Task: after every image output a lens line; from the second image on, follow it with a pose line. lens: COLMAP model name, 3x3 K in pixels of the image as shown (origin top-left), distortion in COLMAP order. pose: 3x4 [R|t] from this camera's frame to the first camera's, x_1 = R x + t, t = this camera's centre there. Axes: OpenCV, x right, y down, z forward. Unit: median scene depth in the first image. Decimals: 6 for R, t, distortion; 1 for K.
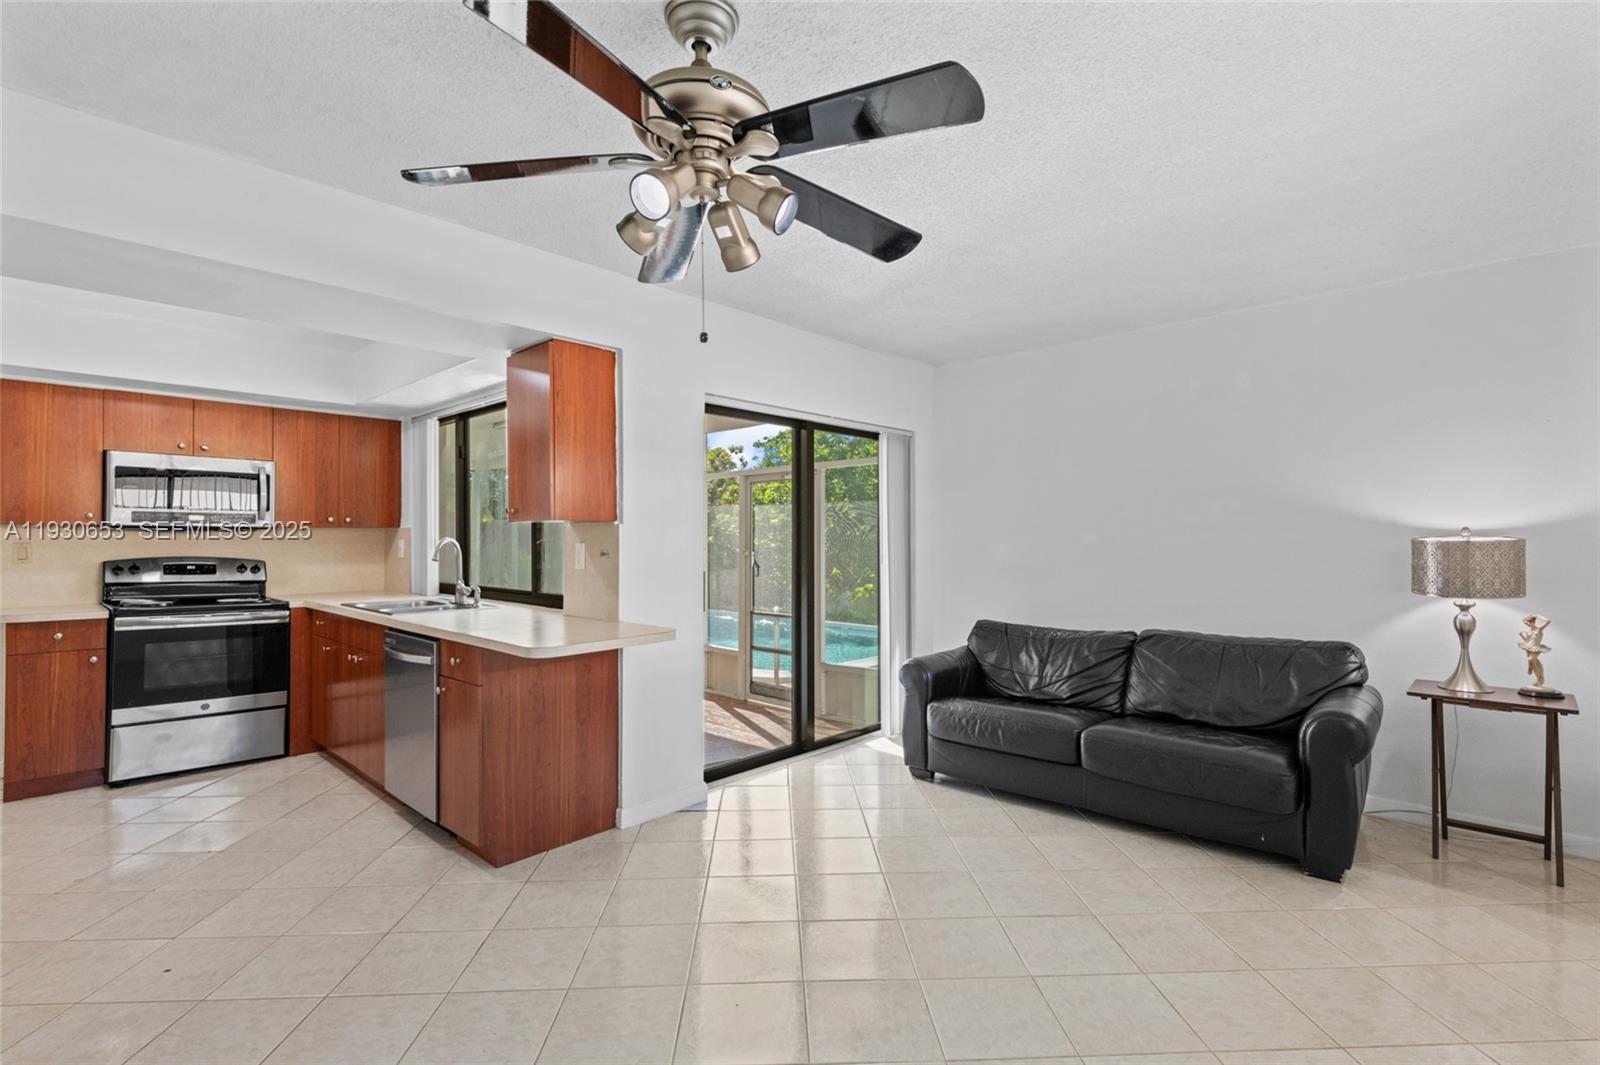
lens RADIAL K [[715.8, 0, 766.1], [0, 715.8, 533.4], [0, 0, 1]] dist [-0.004935, -0.000409]
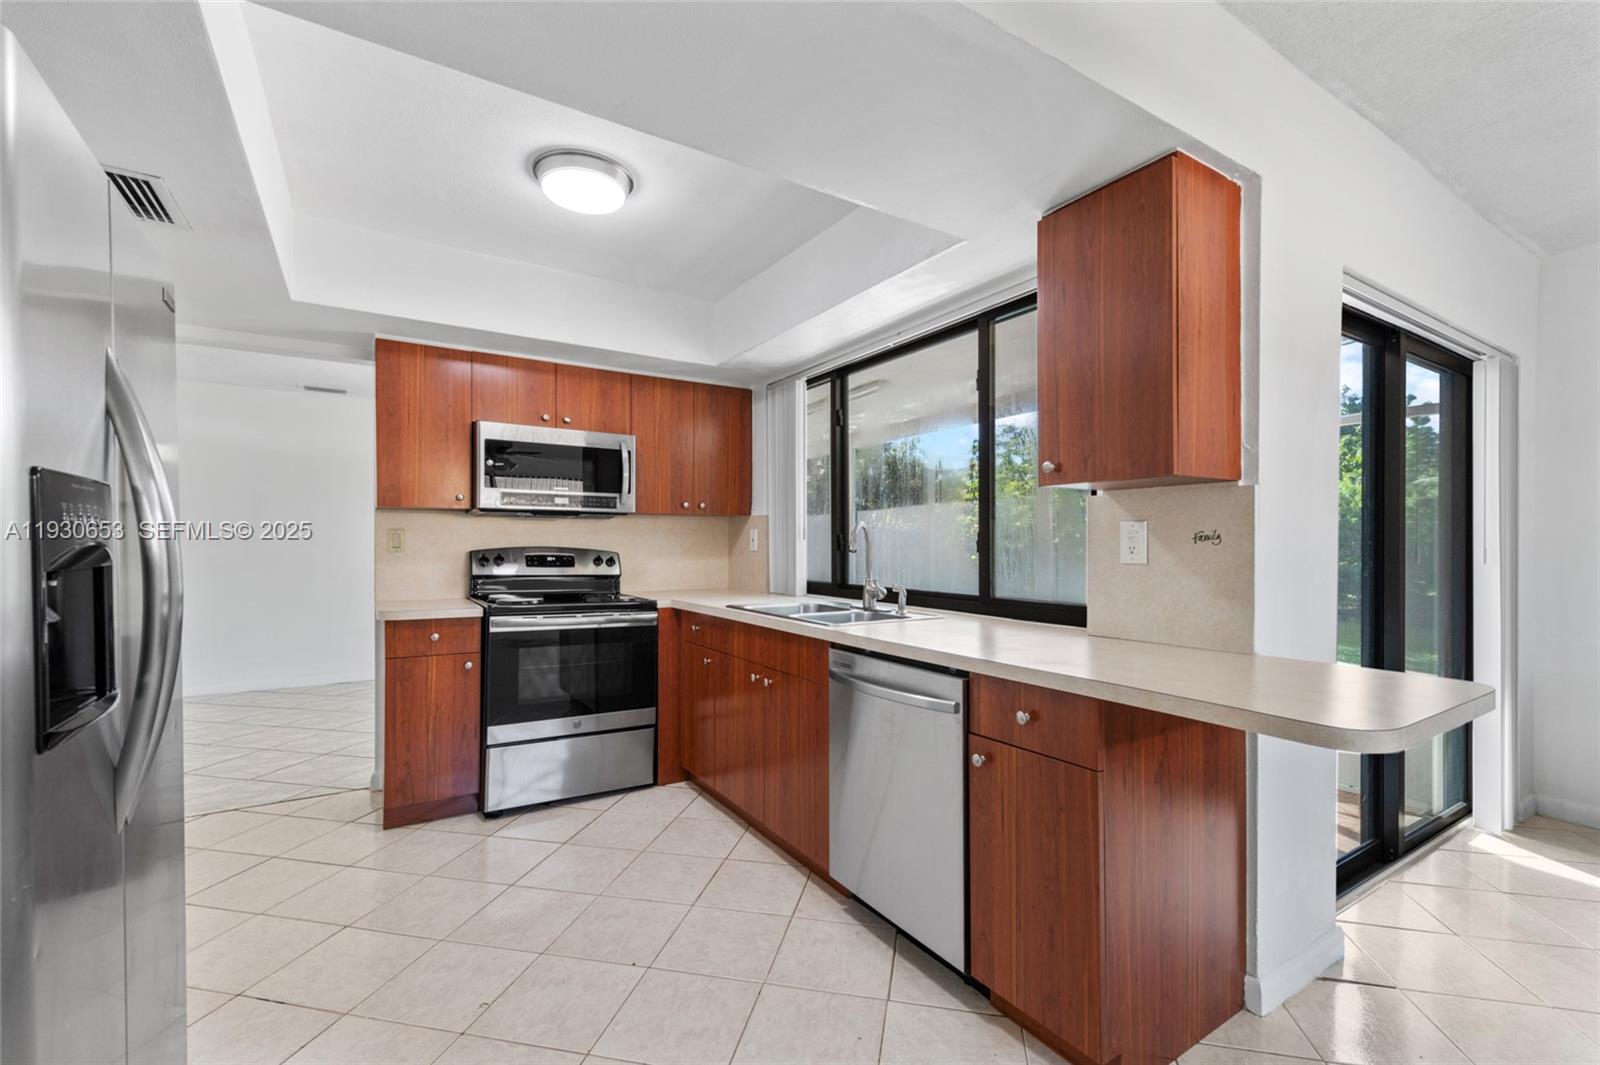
lens RADIAL K [[640.1, 0, 763.0], [0, 640.1, 547.2], [0, 0, 1]] dist [-0.000426, -0.001195]
pose [[0.964639, 0.003014, -0.263557, -0.362337], [0.000527, 0.999911, 0.013367, 0.024062], [0.263574, -0.013033, 0.964551, 0.321442]]
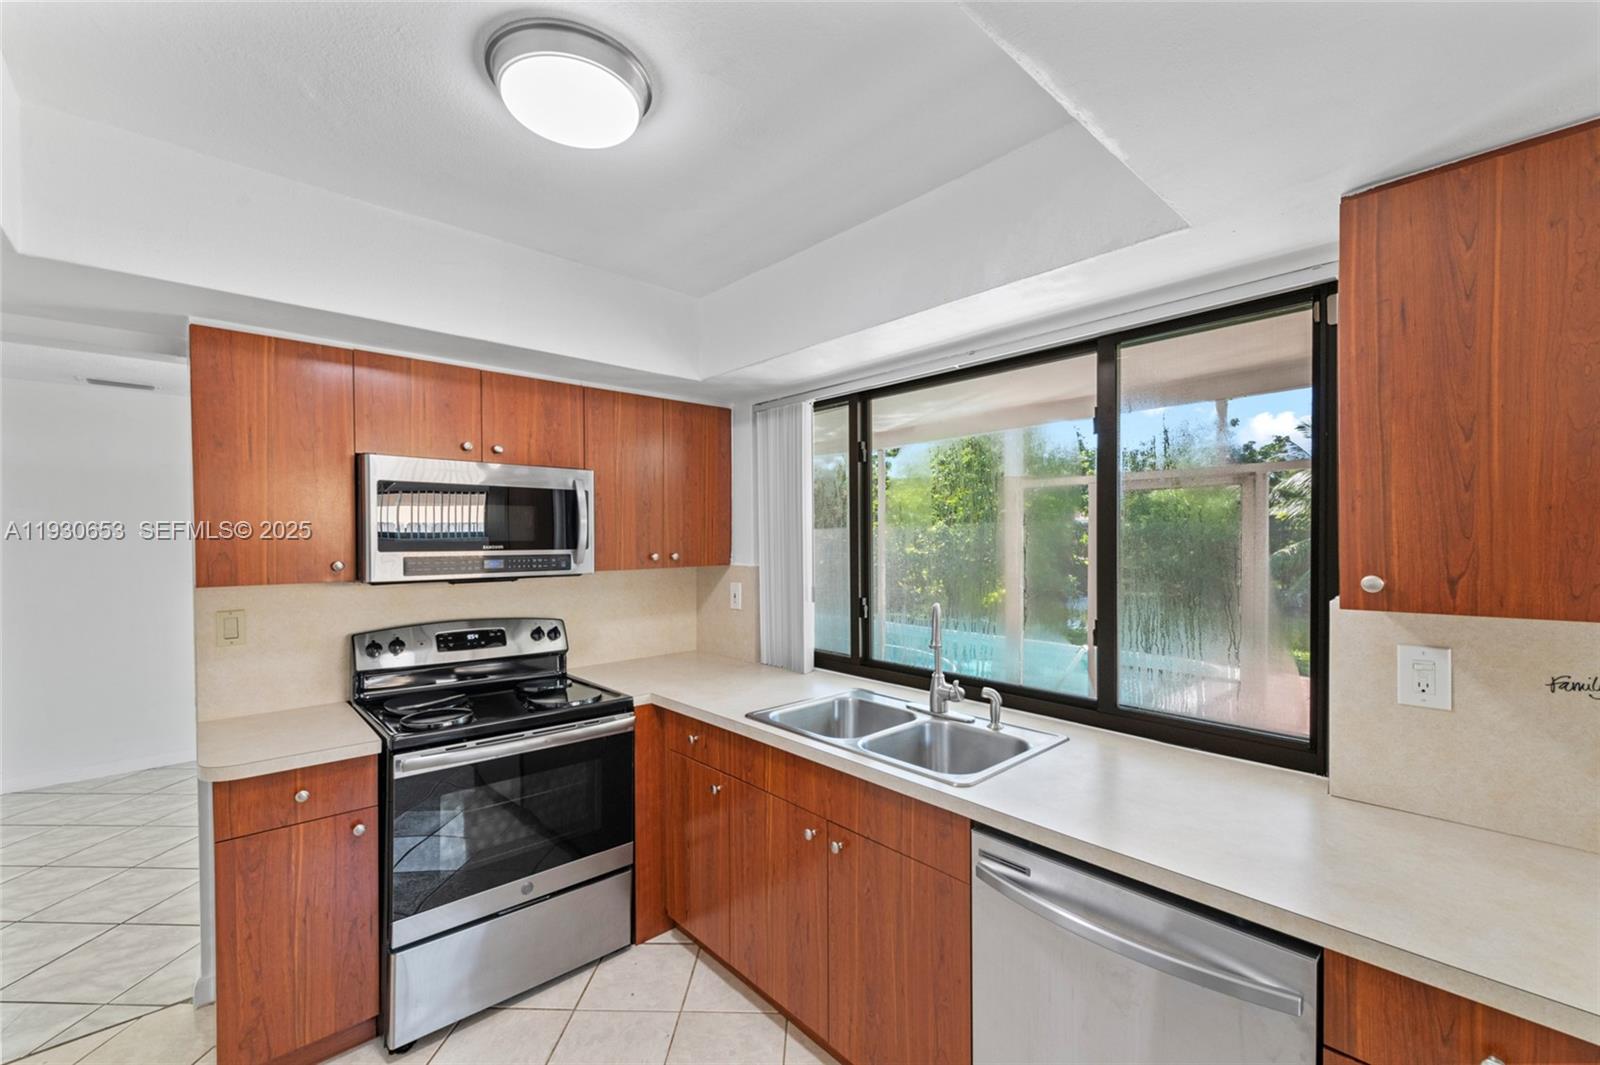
lens RADIAL K [[640.1, 0, 770.7], [0, 640.1, 548.6], [0, 0, 1]] dist [-0.000426, -0.001195]
pose [[0.995966, -0.008804, -0.089304, -0.513561], [0.010448, 0.999784, 0.017964, -0.042019], [0.089127, -0.018824, 0.995842, 0.476437]]
